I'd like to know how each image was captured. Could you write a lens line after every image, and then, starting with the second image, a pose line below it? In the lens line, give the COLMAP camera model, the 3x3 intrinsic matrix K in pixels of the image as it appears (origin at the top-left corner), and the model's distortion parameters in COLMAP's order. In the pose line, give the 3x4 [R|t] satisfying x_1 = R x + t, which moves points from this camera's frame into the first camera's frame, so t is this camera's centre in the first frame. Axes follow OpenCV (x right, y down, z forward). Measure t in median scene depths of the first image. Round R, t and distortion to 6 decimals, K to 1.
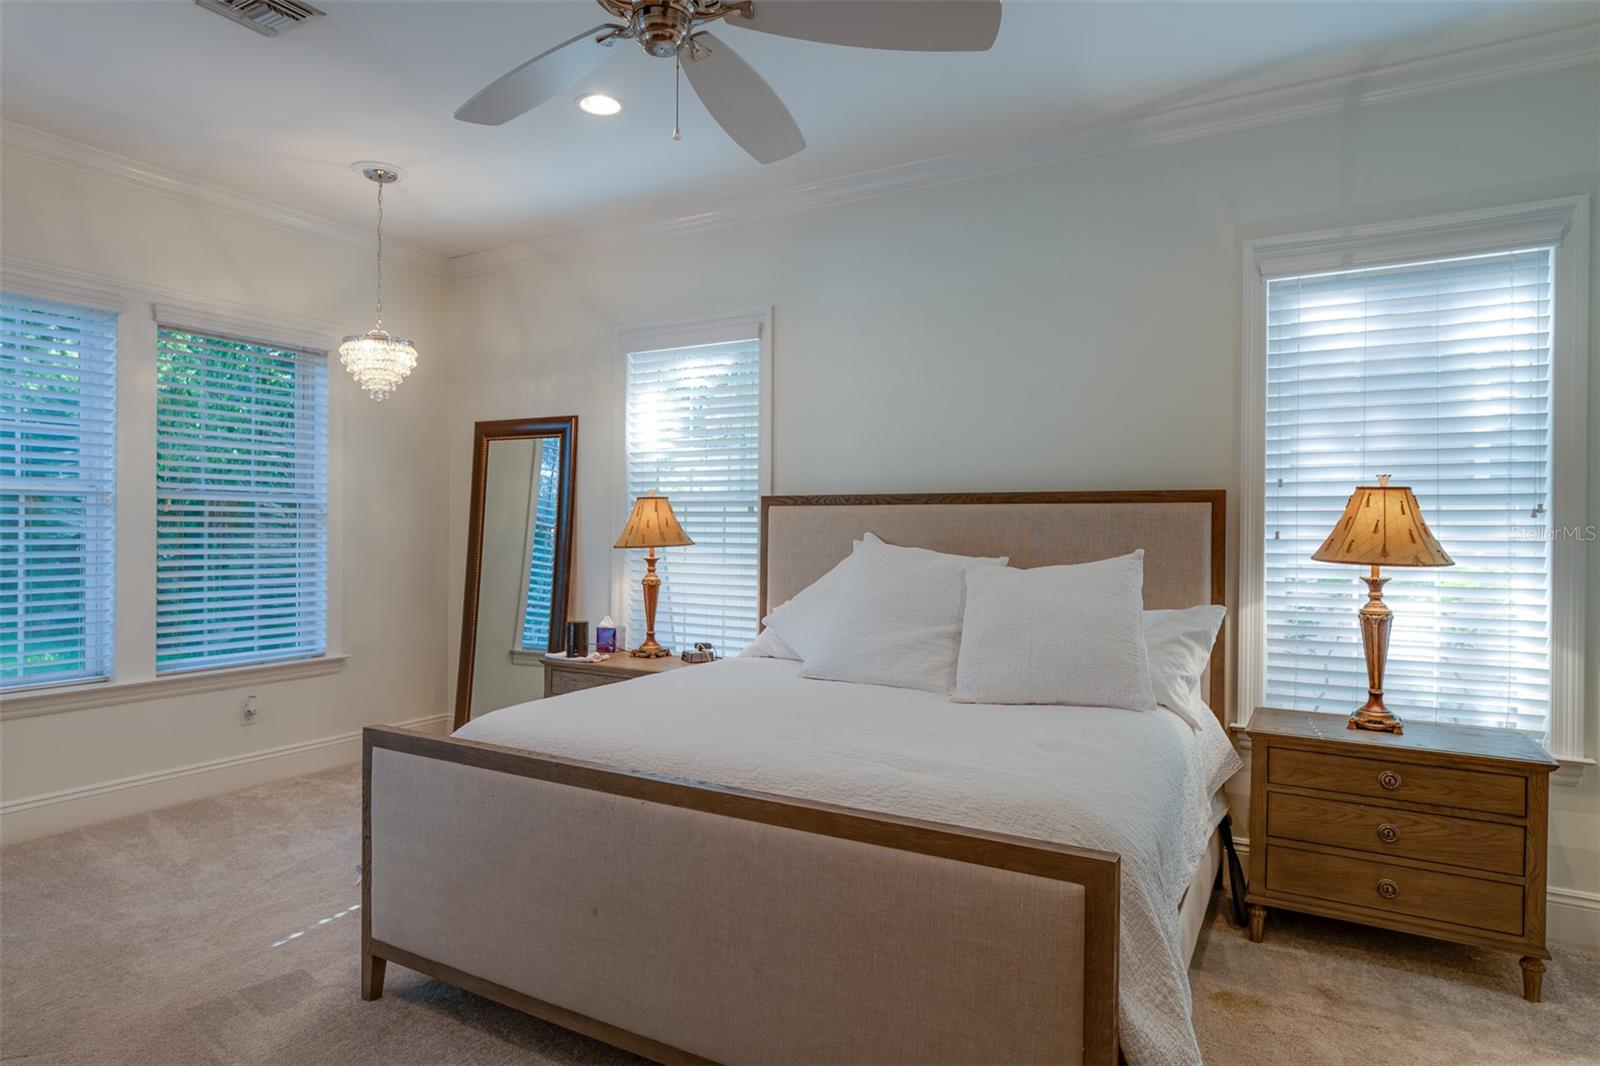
lens RADIAL K [[983.7, 0, 800.0], [0, 983.7, 533.0], [0, 0, 1]] dist [-0.004775, -0.000996]
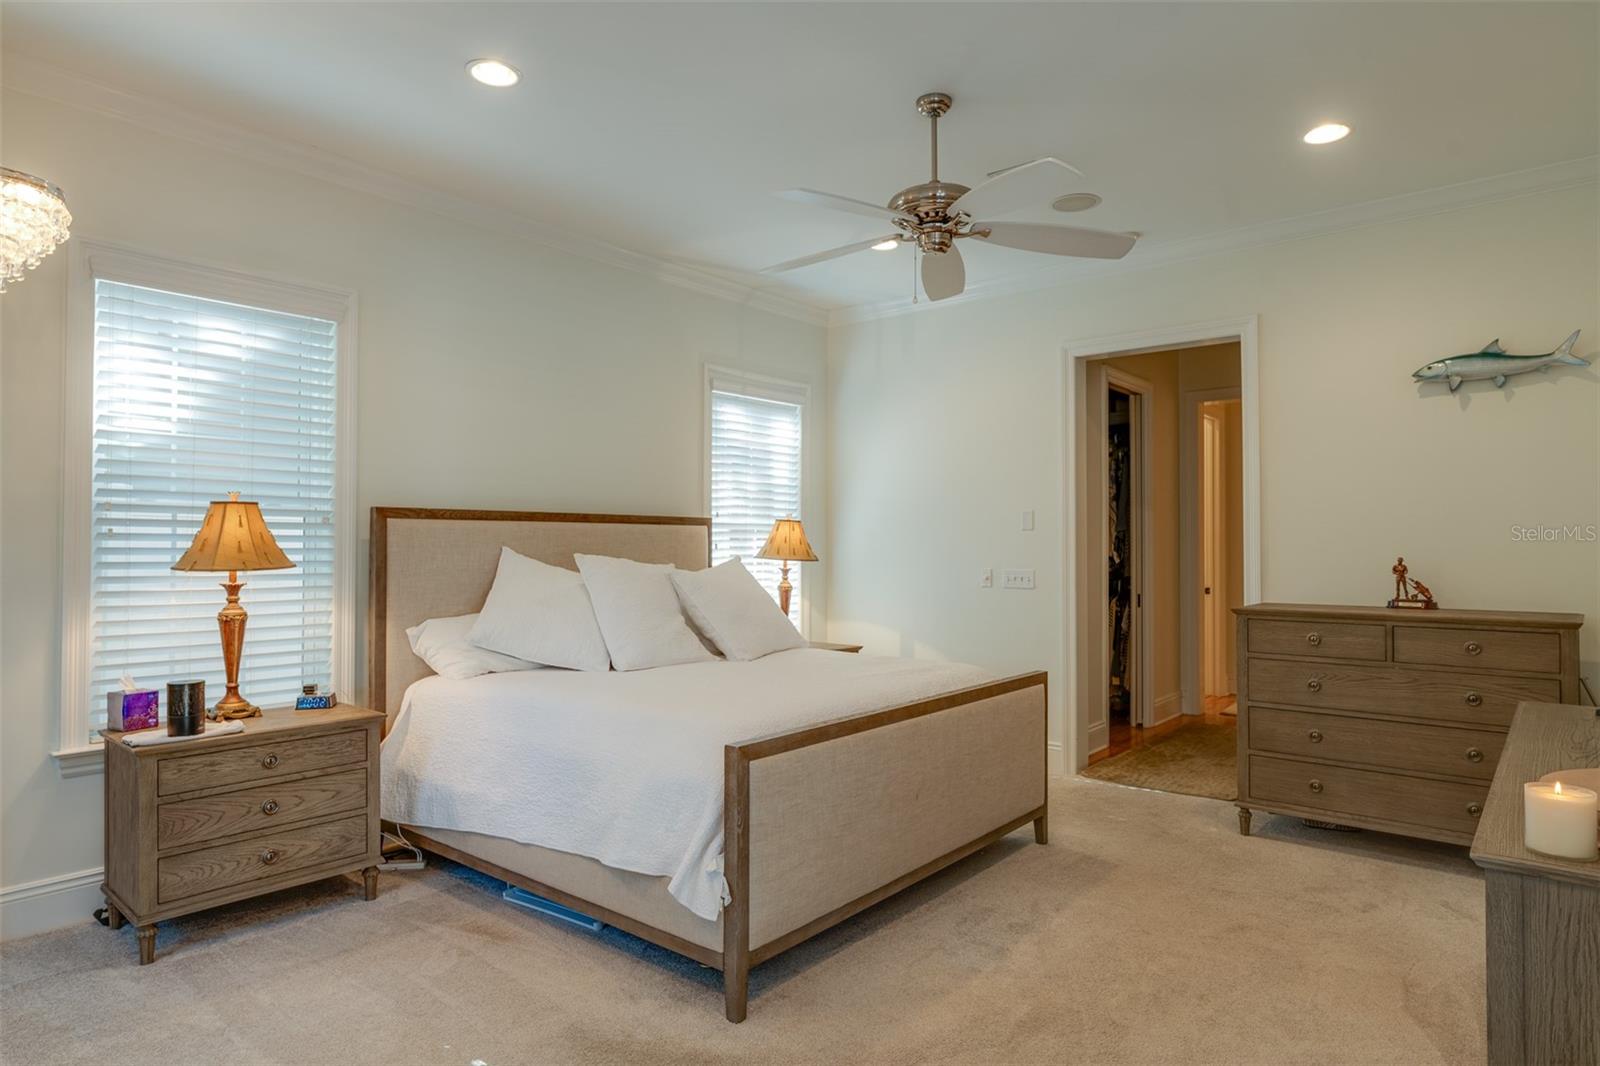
lens RADIAL K [[917.2, 0, 800.0], [0, 917.2, 533.0], [0, 0, 1]] dist [-0.014289, 0.000111]
pose [[0.135473, 0.004317, 0.990772, -0.693273], [0.003340, 0.999983, -0.004814, -0.007296], [-0.990775, 0.003962, 0.135456, 0.437974]]
